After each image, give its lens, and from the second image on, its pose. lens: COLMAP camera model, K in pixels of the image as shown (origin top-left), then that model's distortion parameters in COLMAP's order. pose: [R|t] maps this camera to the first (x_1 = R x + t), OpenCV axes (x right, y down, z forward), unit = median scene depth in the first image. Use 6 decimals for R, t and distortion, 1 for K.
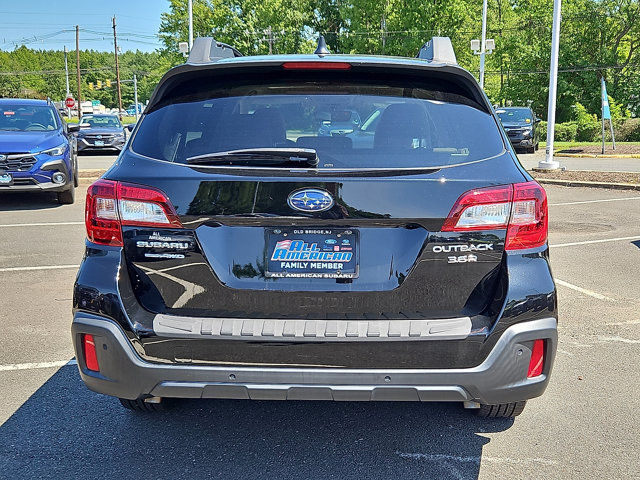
lens RADIAL K [[771.2, 0, 320.0], [0, 771.2, 240.0], [0, 0, 1]] dist [0.069973, -0.010231]
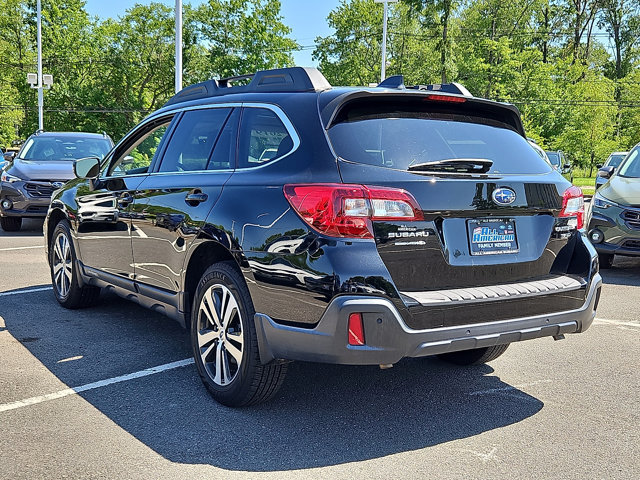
lens RADIAL K [[771.2, 0, 320.0], [0, 771.2, 240.0], [0, 0, 1]] dist [0.069973, -0.010231]
pose [[0.801823, -0.041669, 0.596108, -1.065052], [0.071588, 0.997080, -0.026594, 0.038117], [-0.593259, 0.063998, 0.802464, 0.089536]]
